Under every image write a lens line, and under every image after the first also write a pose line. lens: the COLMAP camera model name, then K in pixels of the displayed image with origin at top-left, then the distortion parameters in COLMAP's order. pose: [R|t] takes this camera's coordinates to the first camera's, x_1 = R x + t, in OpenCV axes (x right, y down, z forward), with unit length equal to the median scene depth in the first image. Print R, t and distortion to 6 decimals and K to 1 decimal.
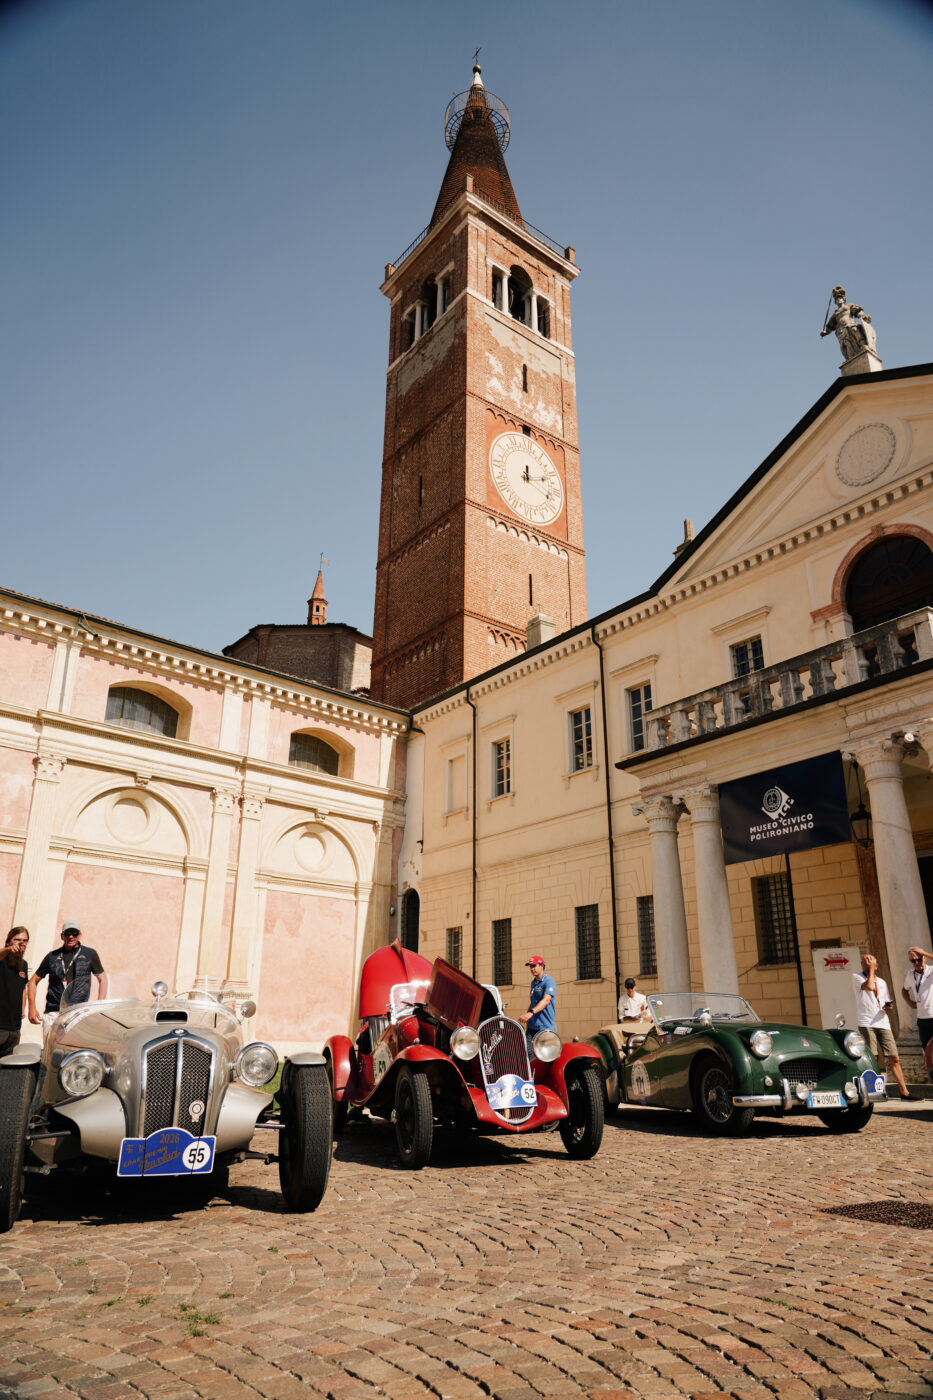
lens RADIAL K [[955.0, 0, 461.6], [0, 955.0, 688.6], [0, 0, 1]] dist [-0.012639, 0.010969]
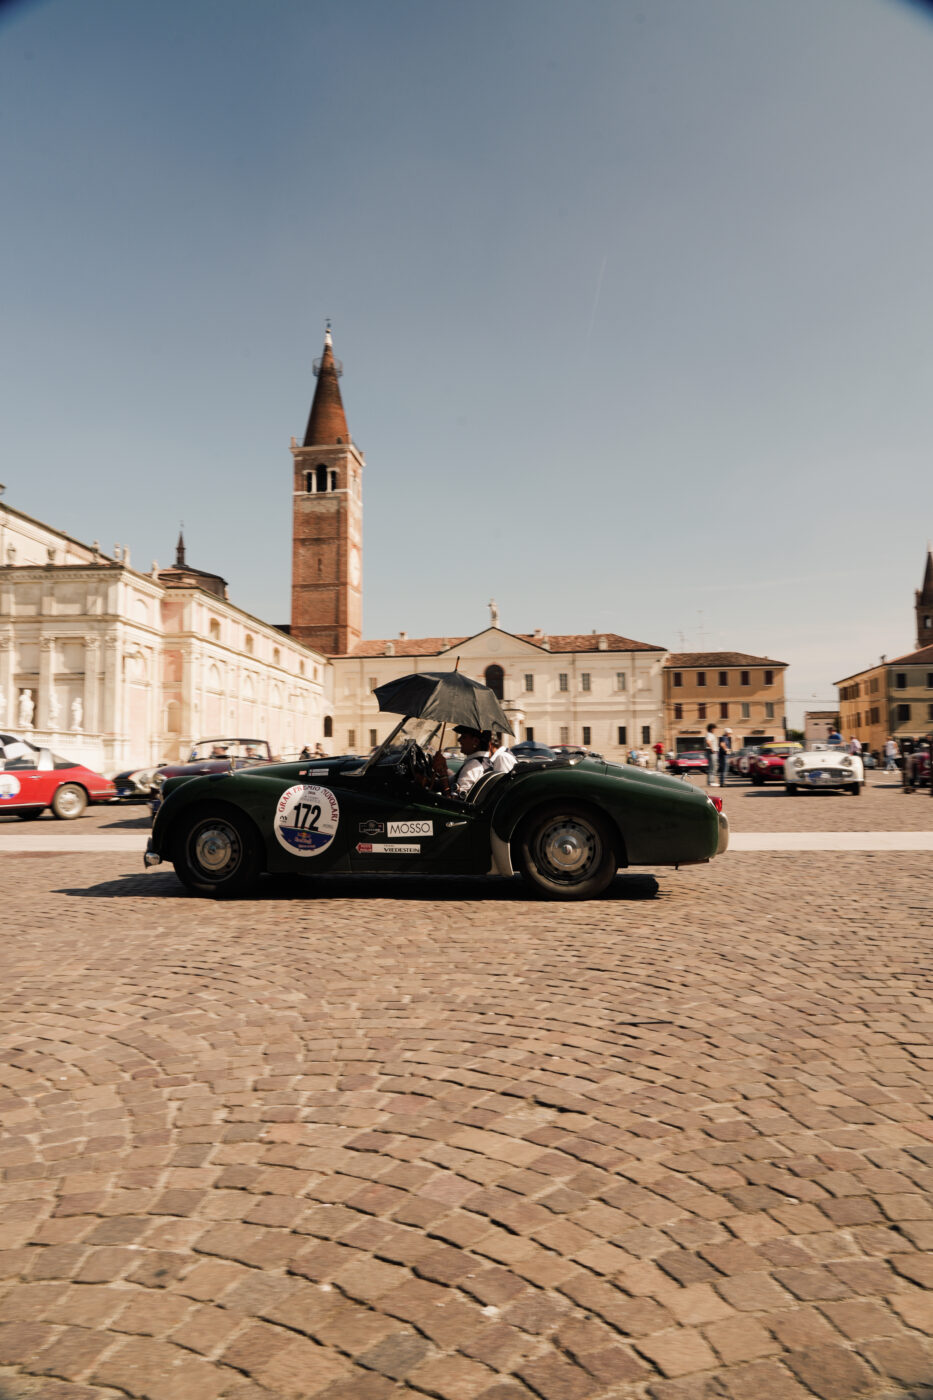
lens RADIAL K [[955.0, 0, 461.6], [0, 955.0, 688.6], [0, 0, 1]] dist [-0.012639, 0.010969]
pose [[0.730526, 0.043626, 0.681490, -1.550974], [-0.235273, 0.952937, 0.191199, -0.481335], [-0.641076, -0.300013, 0.706409, -1.230228]]
